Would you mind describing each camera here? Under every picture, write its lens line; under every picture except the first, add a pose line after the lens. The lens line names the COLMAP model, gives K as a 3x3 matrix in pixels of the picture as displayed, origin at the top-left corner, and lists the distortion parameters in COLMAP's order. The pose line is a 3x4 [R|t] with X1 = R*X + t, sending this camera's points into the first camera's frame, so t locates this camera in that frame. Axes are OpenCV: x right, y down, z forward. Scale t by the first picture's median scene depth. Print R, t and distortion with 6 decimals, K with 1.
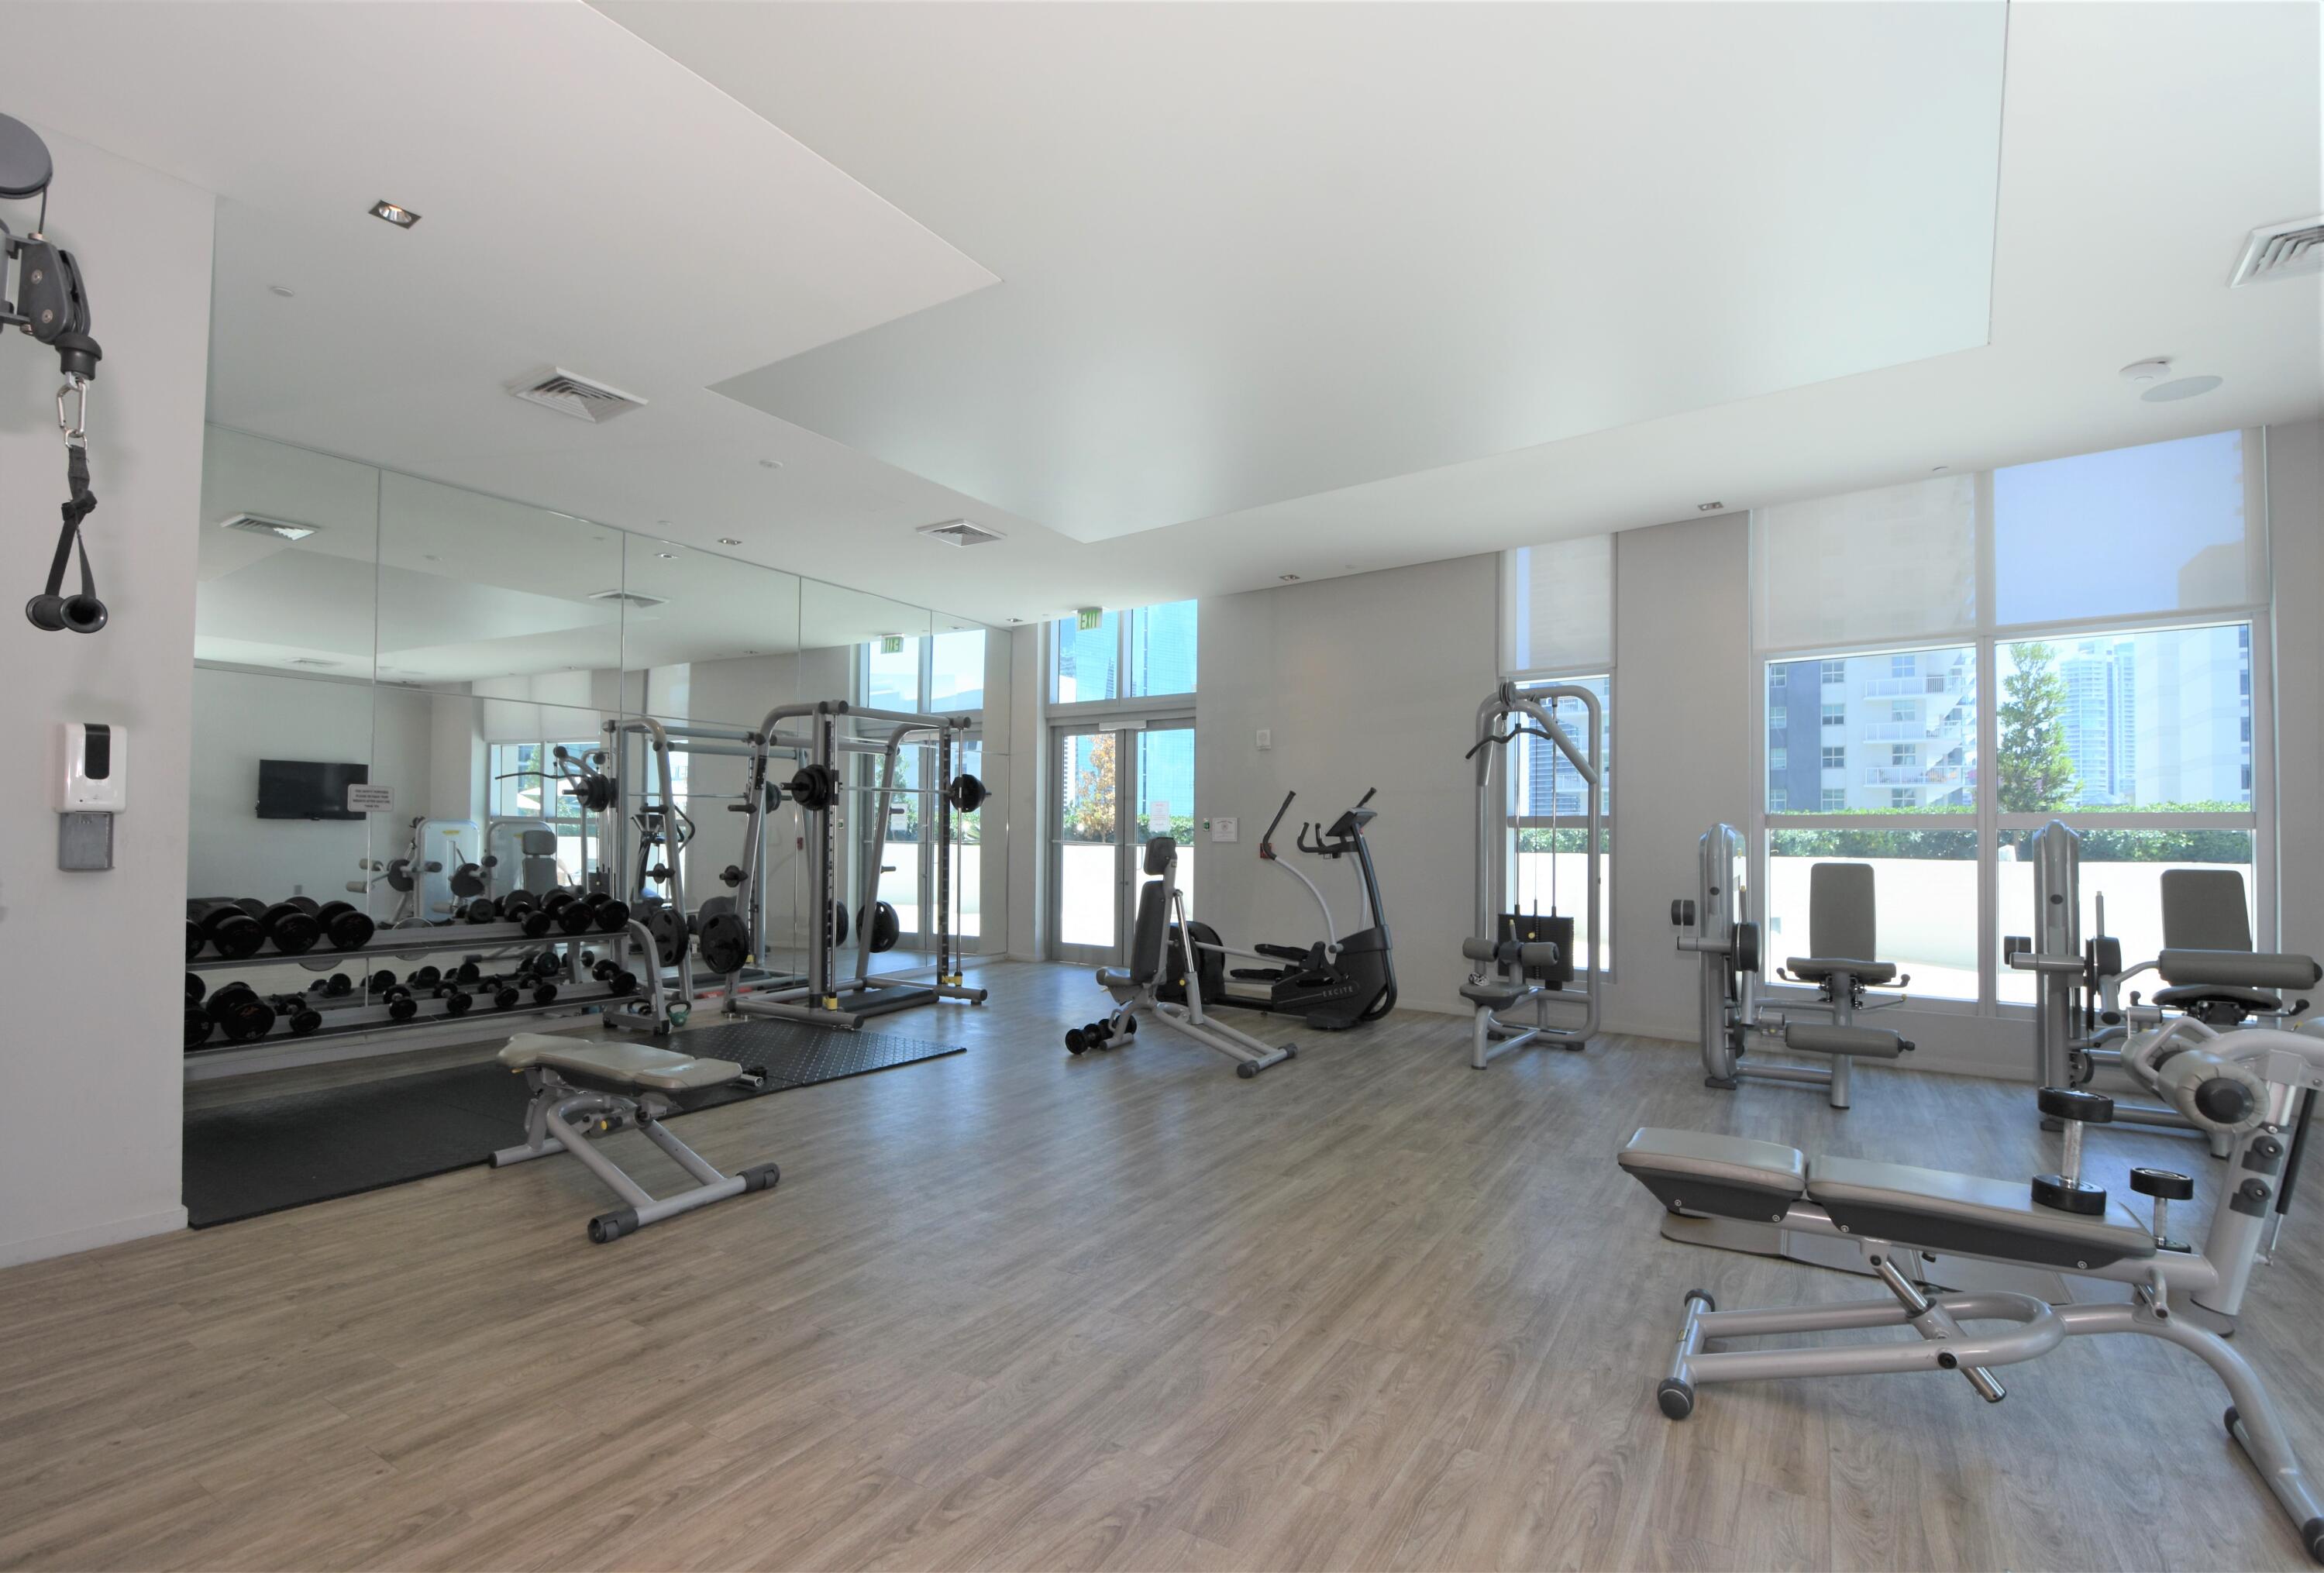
lens RADIAL K [[1011.1, 0, 1164.0], [0, 1011.1, 810.6], [0, 0, 1]] dist [0.048627, -0.056170]
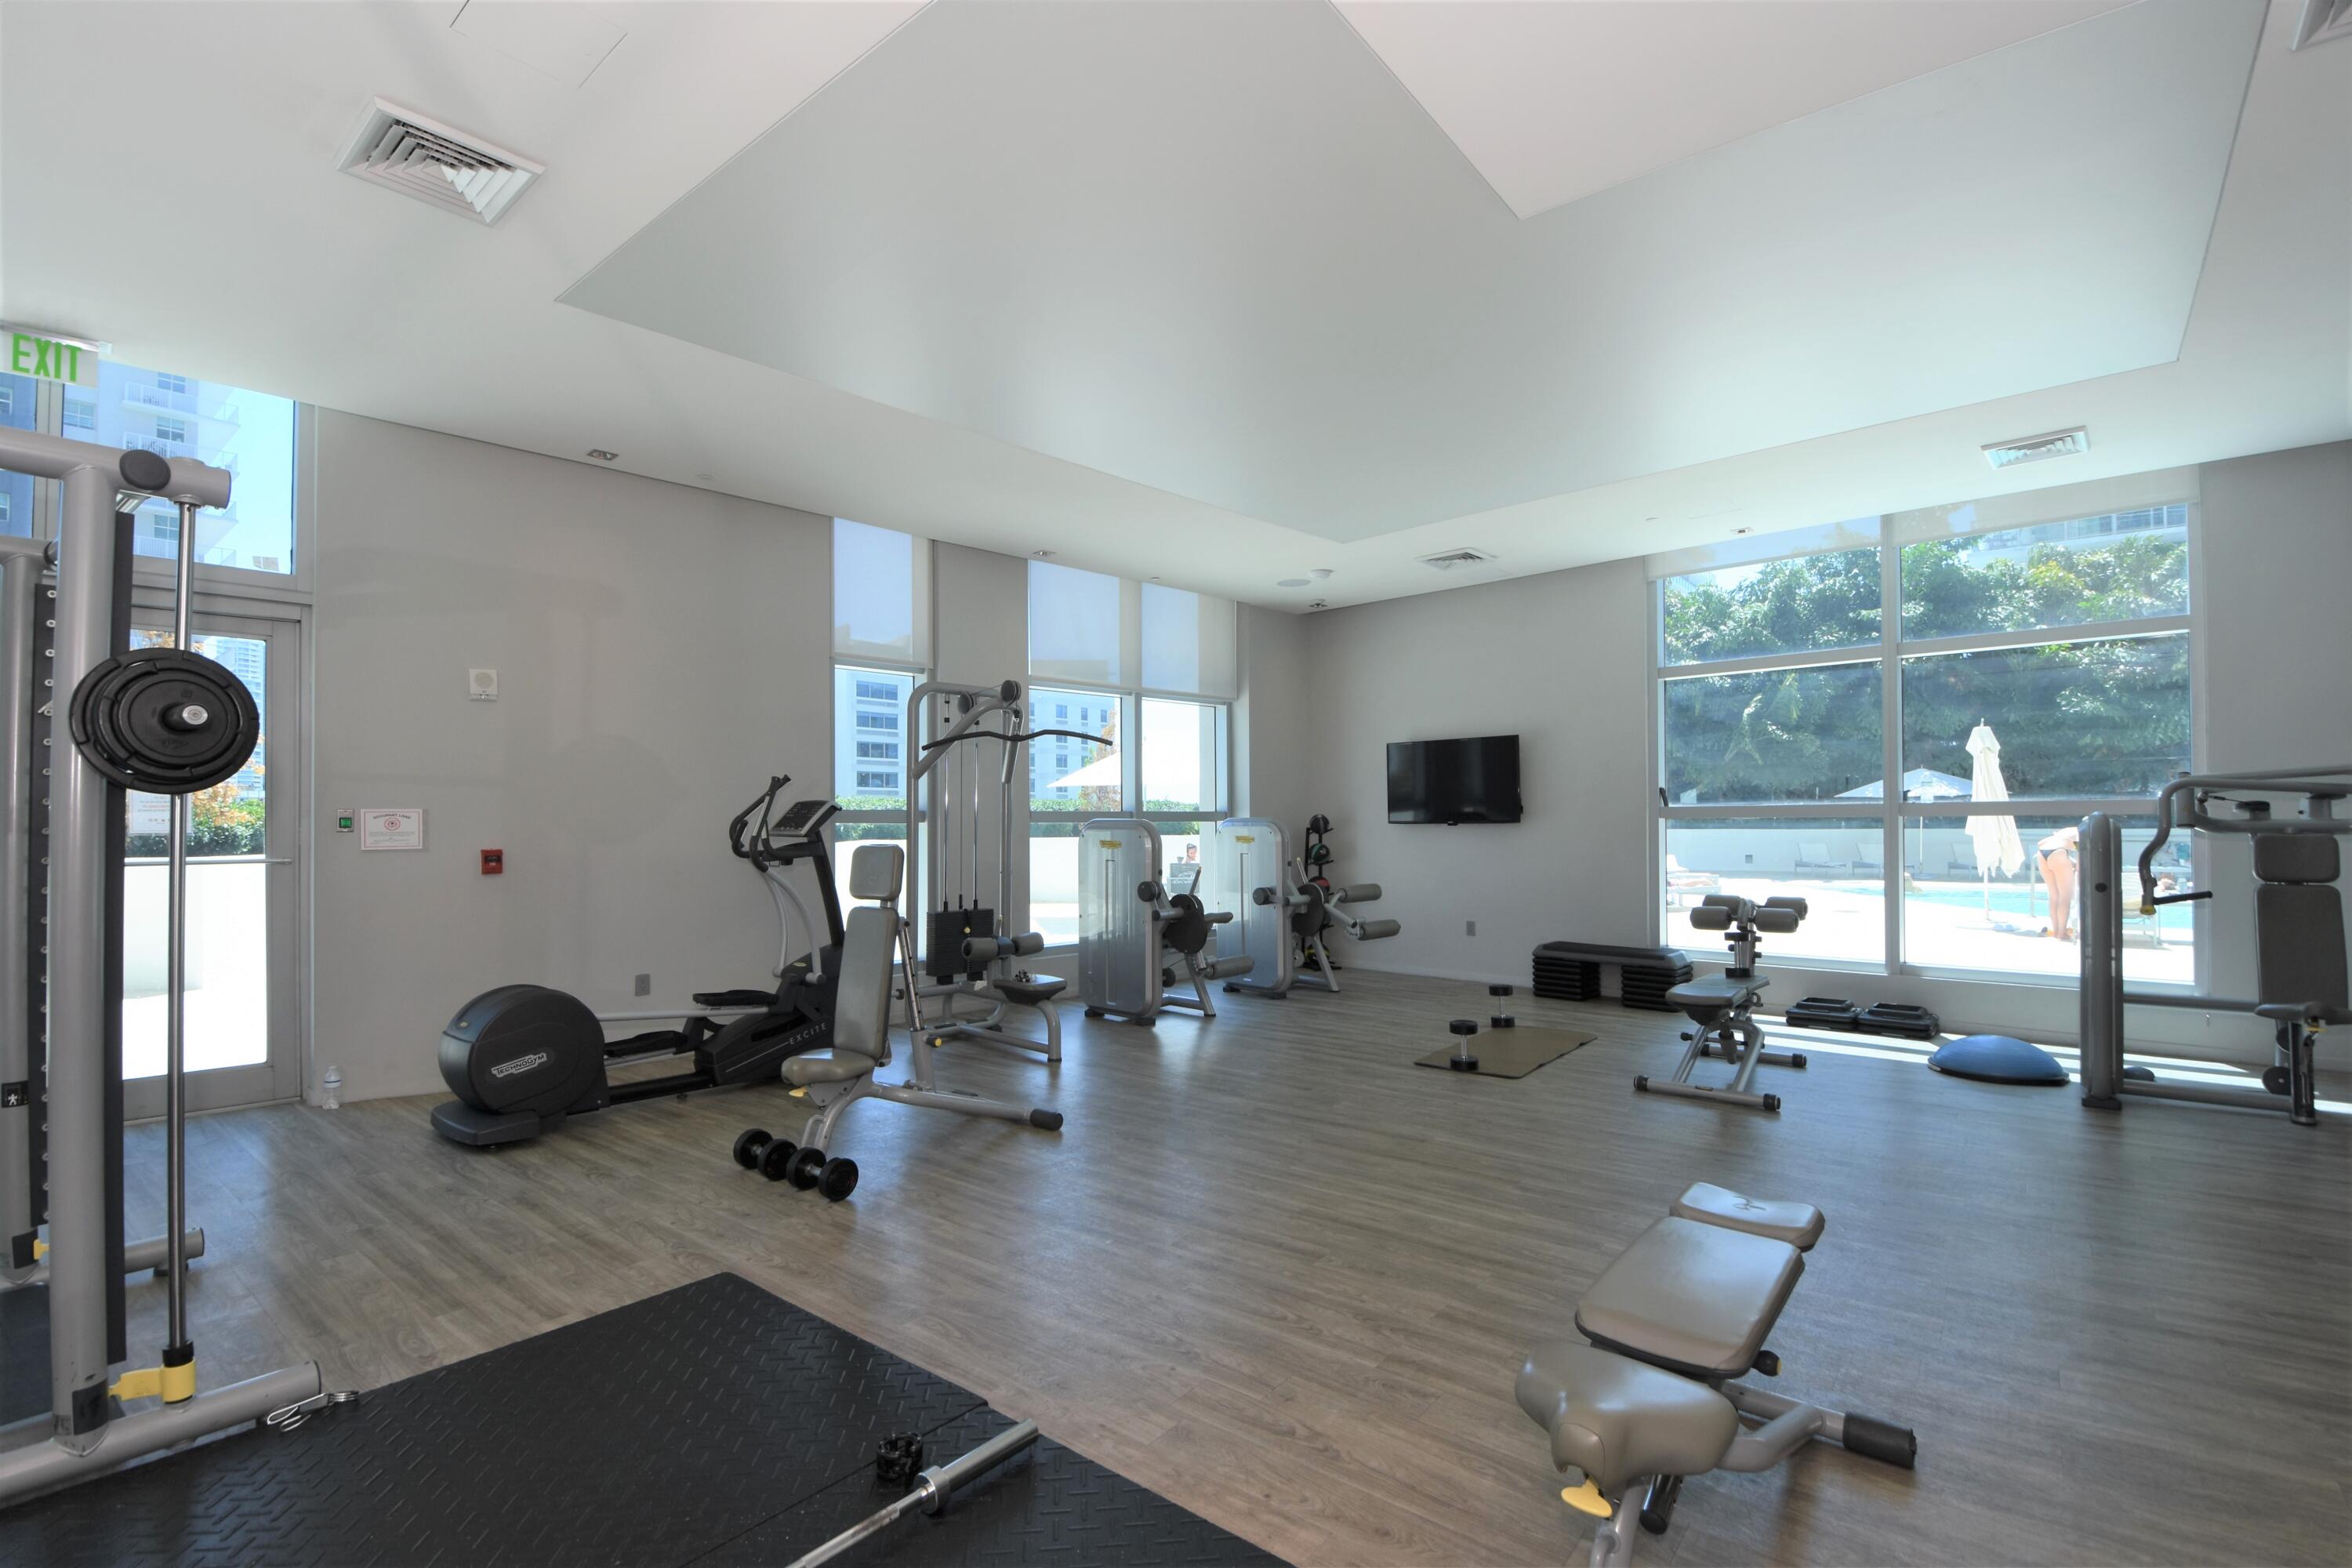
lens RADIAL K [[1082.1, 0, 1050.8], [0, 1082.1, 809.1], [0, 0, 1]] dist [-0.001200, -0.000191]
pose [[0.175732, 0.000703, 0.984438, -0.542462], [-0.018704, 0.999822, 0.002625, -0.001310], [-0.984260, -0.018874, 0.175713, 0.579176]]
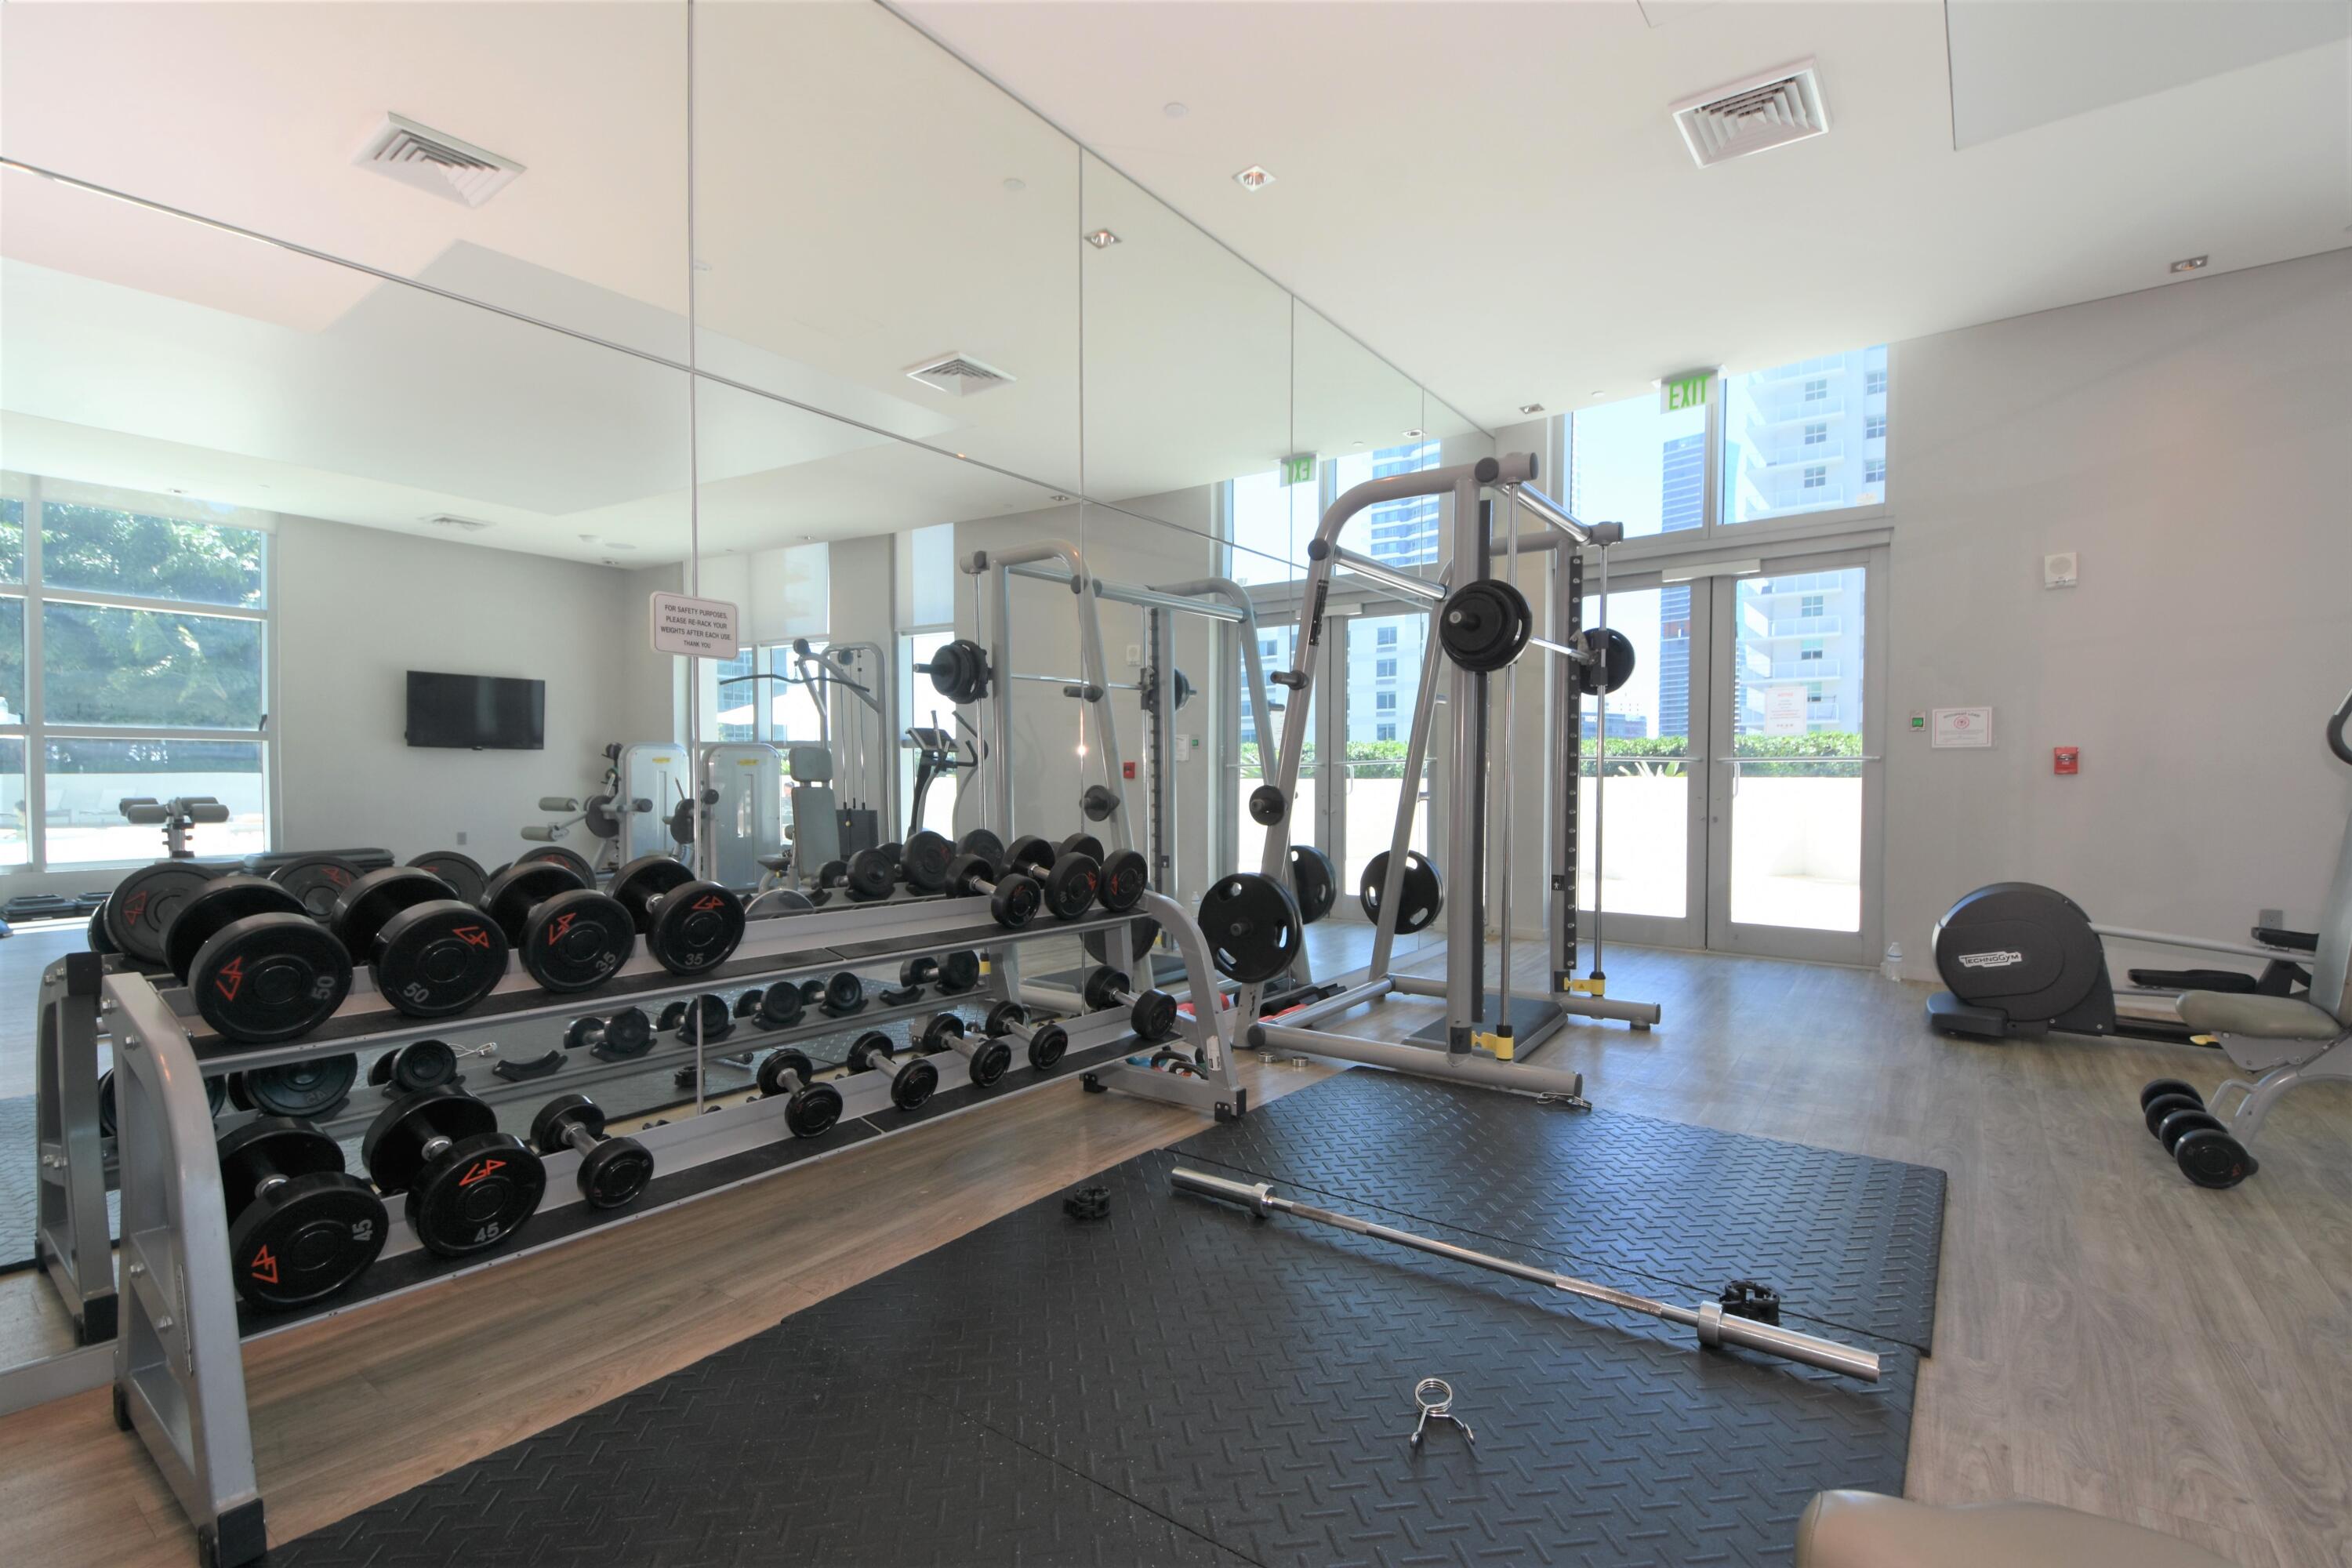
lens RADIAL K [[1054.4, 0, 1218.4], [0, 1054.4, 783.7], [0, 0, 1]] dist [-0.024683, -0.000085]
pose [[0.998222, -0.008789, -0.058952, -0.382222], [0.010504, 0.999529, 0.028844, 0.033322], [0.058671, -0.029412, 0.997844, 0.402127]]
